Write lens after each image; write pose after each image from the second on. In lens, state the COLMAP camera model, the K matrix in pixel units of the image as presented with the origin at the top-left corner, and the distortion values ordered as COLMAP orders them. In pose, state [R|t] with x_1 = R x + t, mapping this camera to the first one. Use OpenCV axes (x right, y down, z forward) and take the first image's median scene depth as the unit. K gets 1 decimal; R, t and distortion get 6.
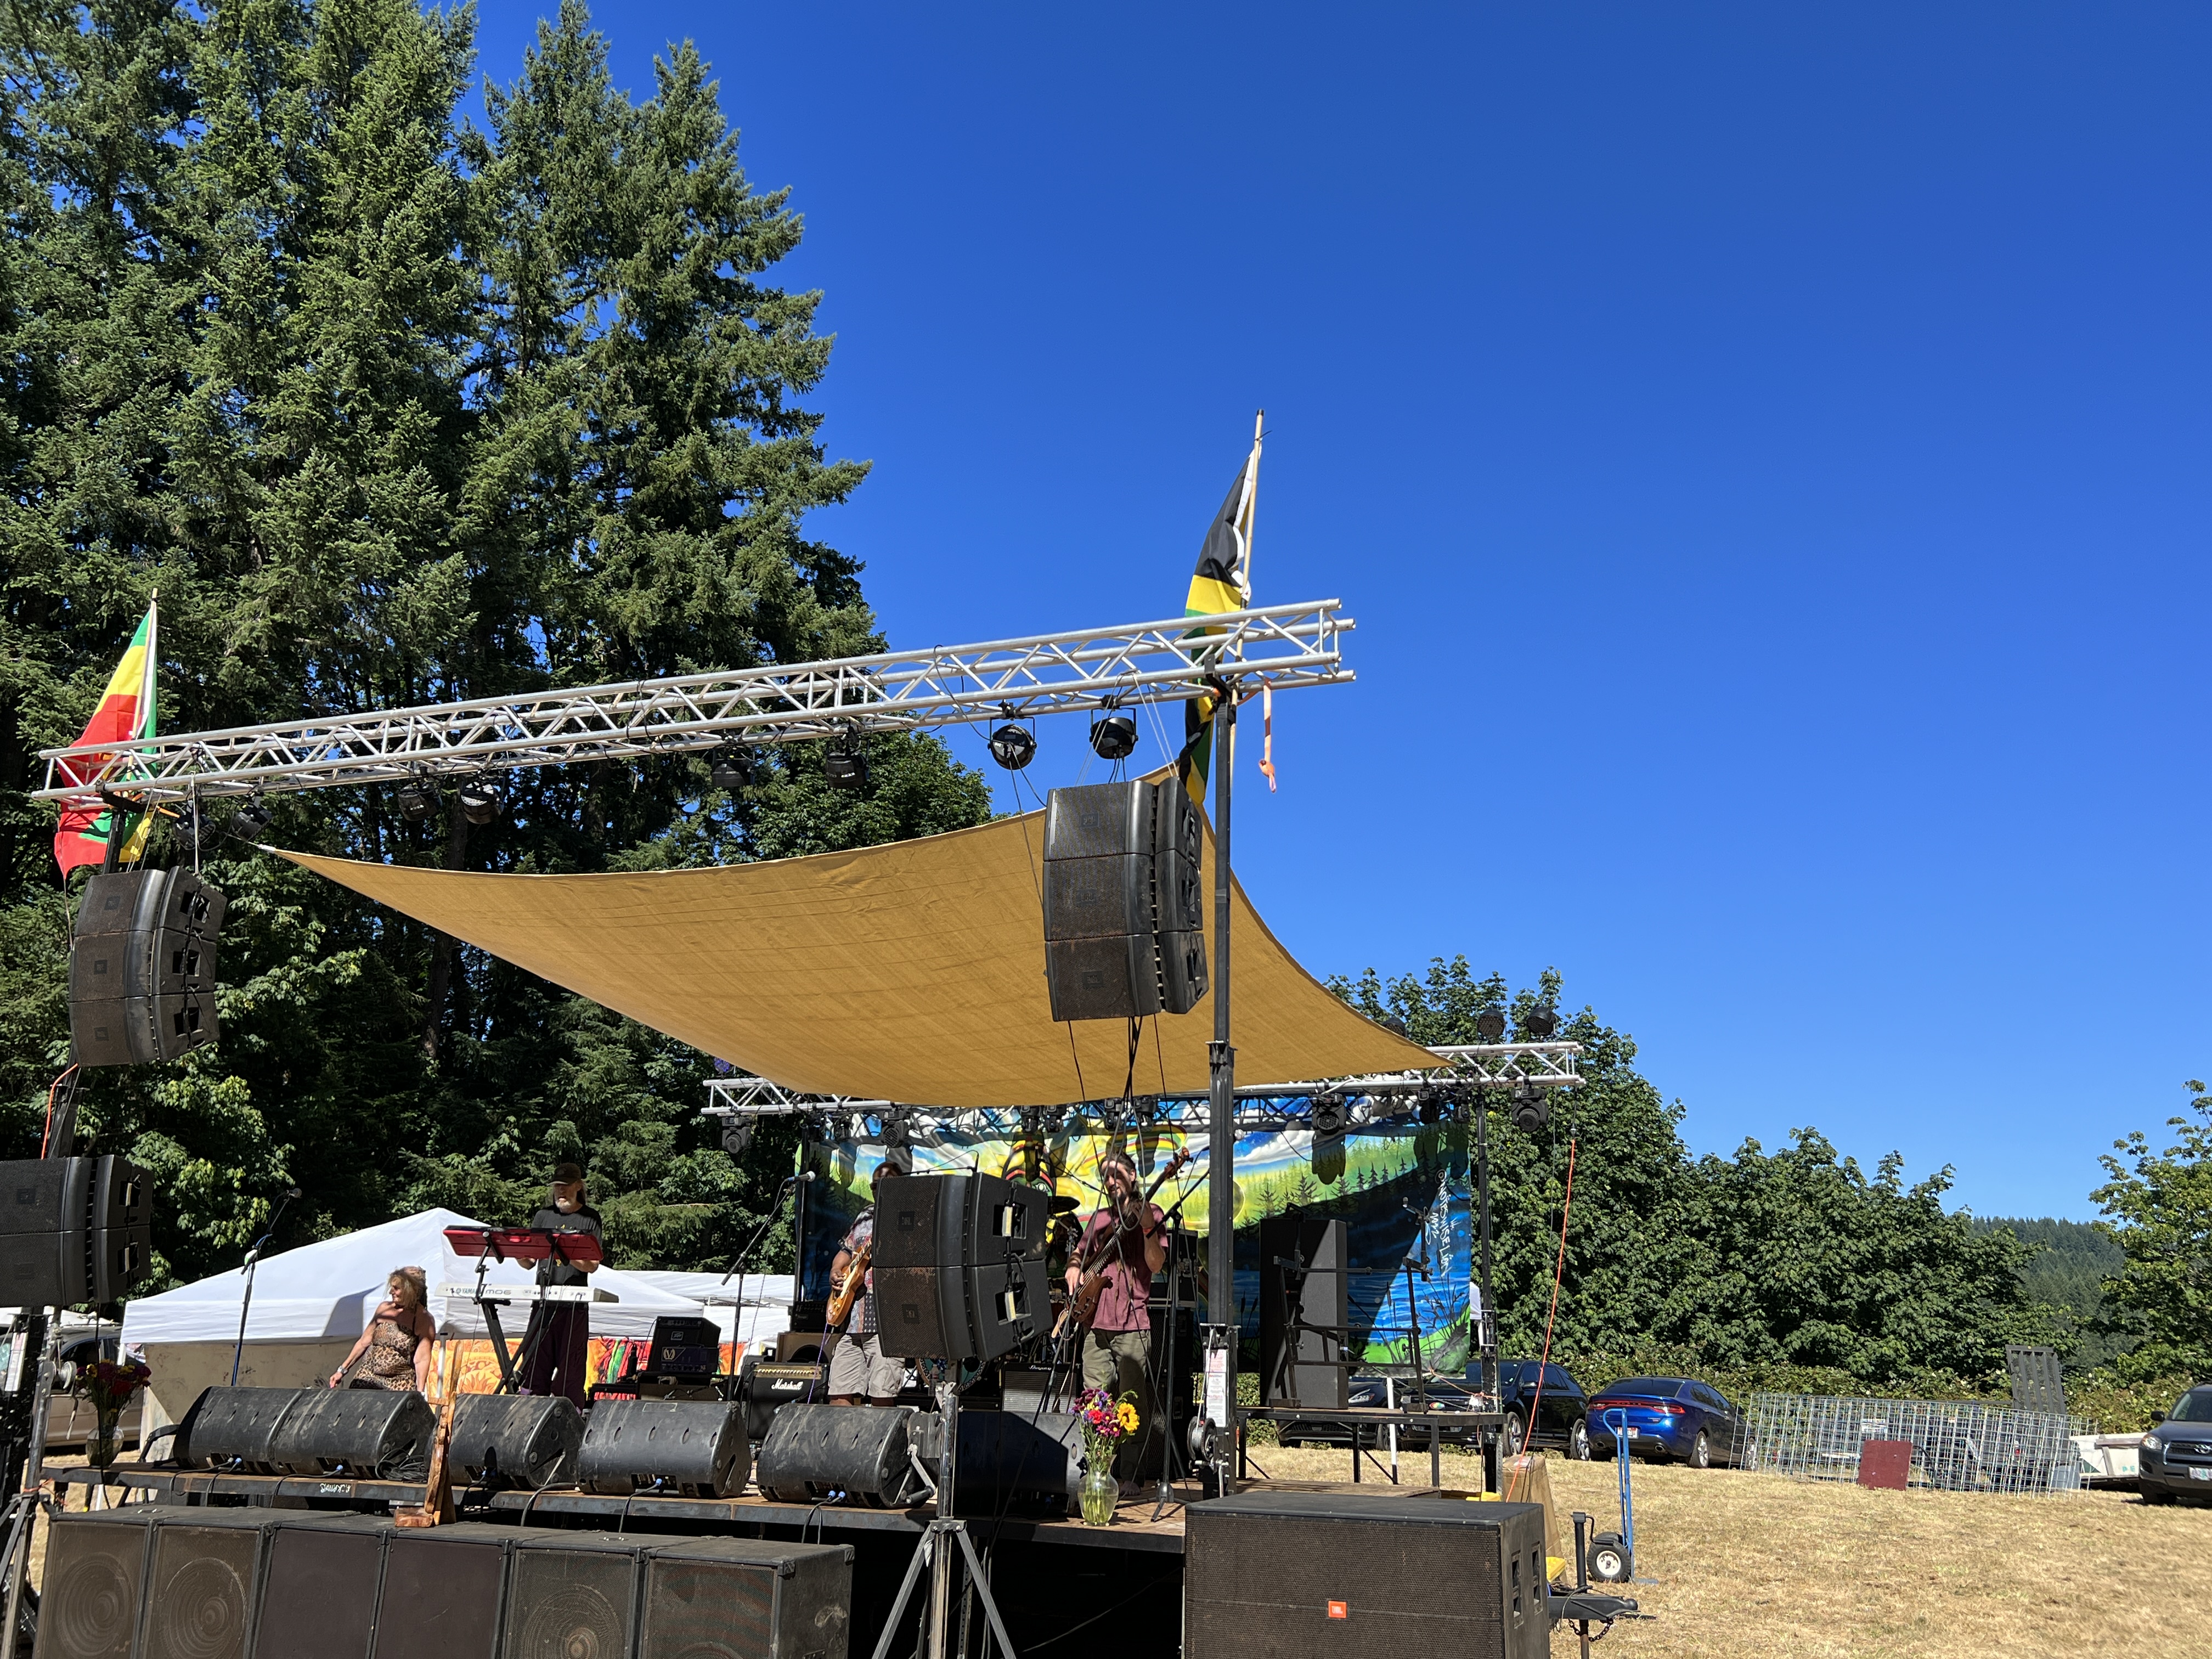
lens RADIAL K [[1908.2, 0, 1137.1], [0, 1908.2, 779.1], [0, 0, 1]] dist [0.058937, -0.057072]
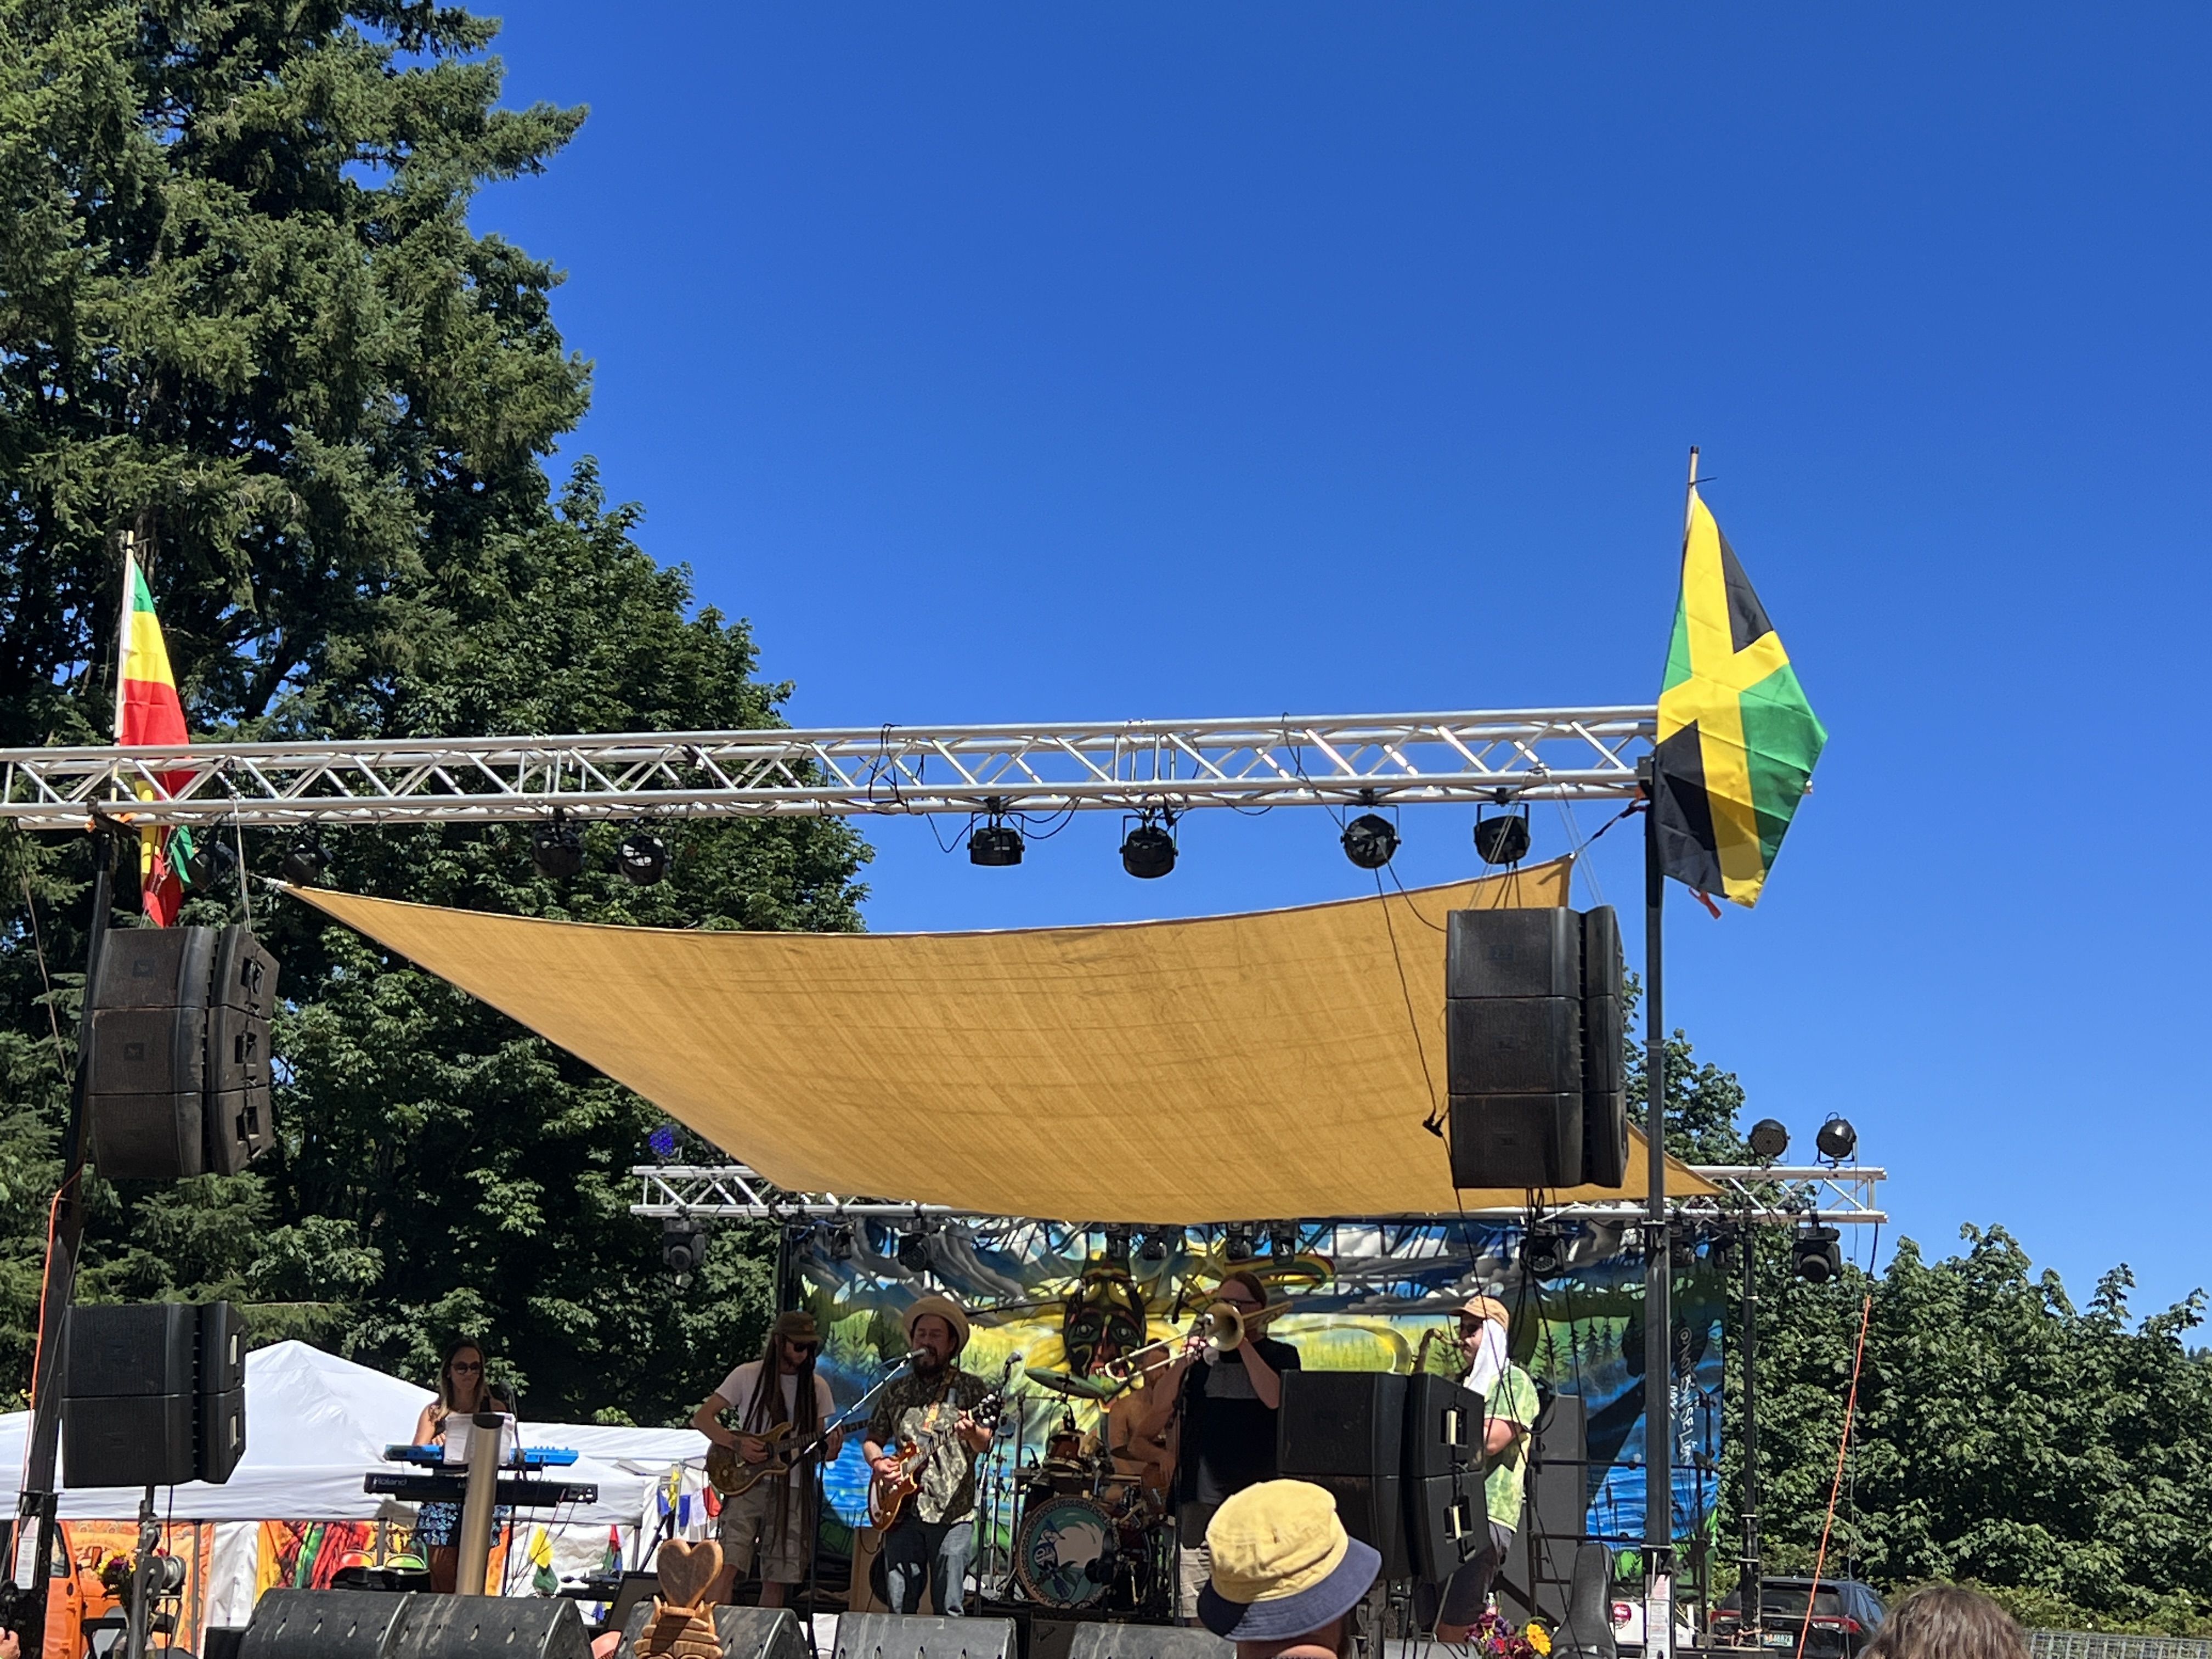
lens RADIAL K [[3337.3, 0, 1107.4], [0, 3337.3, 825.4], [0, 0, 1]] dist [0.089454, 0.000000]
pose [[0.993719, 0.040062, 0.104486, -0.255505], [-0.048412, 0.995726, 0.078646, -0.101907], [-0.100889, -0.083210, 0.991412, -0.315014]]
